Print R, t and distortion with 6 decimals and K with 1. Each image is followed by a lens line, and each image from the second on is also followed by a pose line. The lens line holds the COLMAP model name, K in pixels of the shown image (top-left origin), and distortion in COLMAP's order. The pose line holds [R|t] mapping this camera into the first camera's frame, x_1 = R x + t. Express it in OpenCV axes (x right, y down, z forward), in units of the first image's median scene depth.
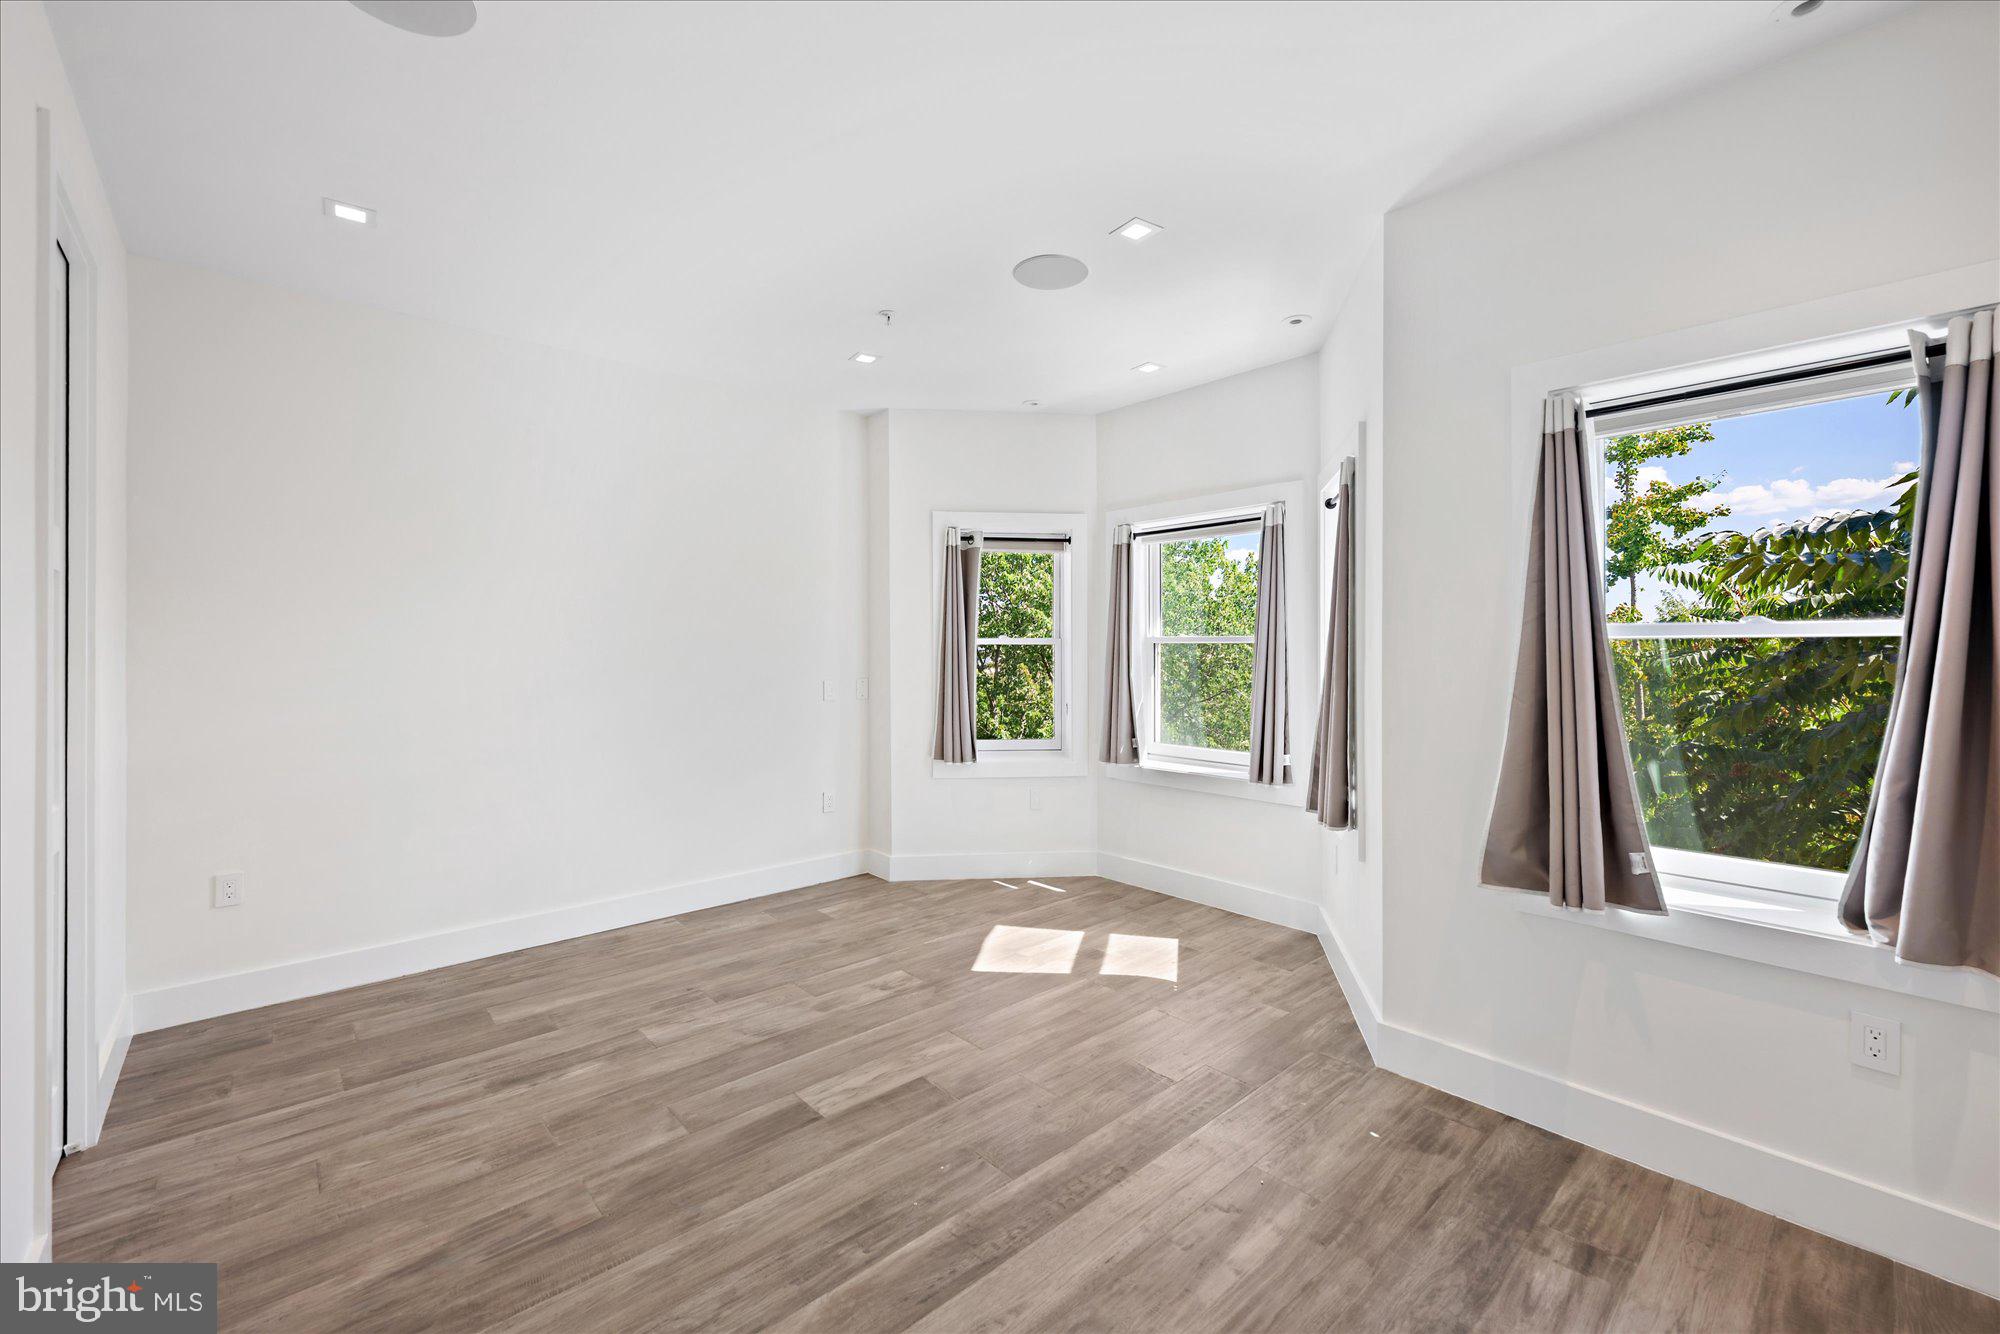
lens RADIAL K [[809.2, 0, 990.0], [0, 809.2, 650.8], [0, 0, 1]] dist [-0.002736, 0.000655]
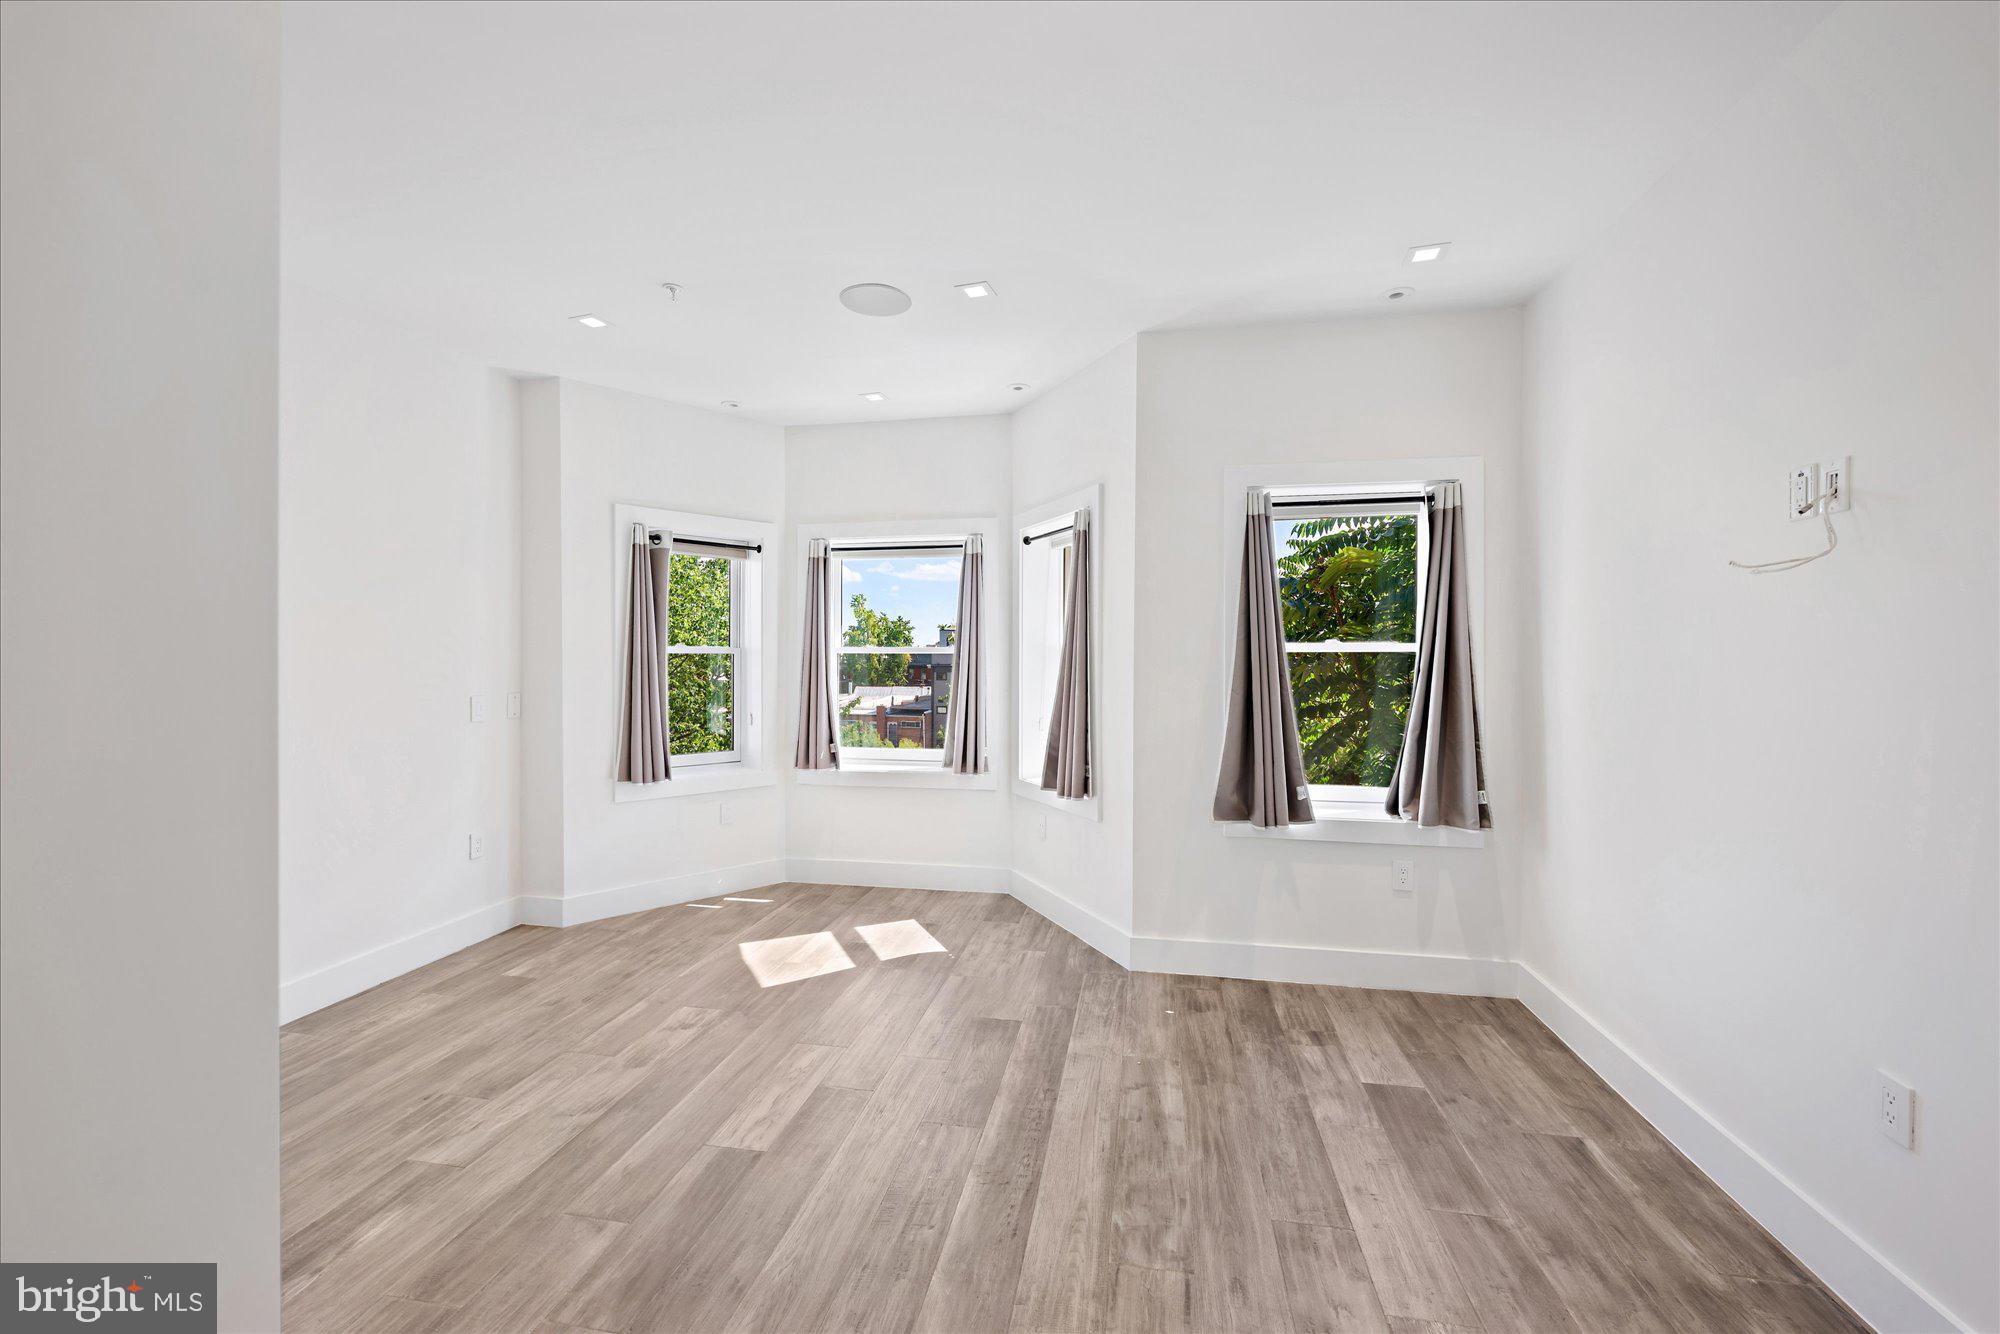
lens RADIAL K [[809.2, 0, 967.7], [0, 809.2, 674.9], [0, 0, 1]] dist [-0.002736, 0.000655]
pose [[0.799012, -0.010684, 0.601220, -0.563042], [0.000220, 0.999847, 0.017476, 0.000864], [-0.601315, -0.013831, 0.798892, 0.102506]]
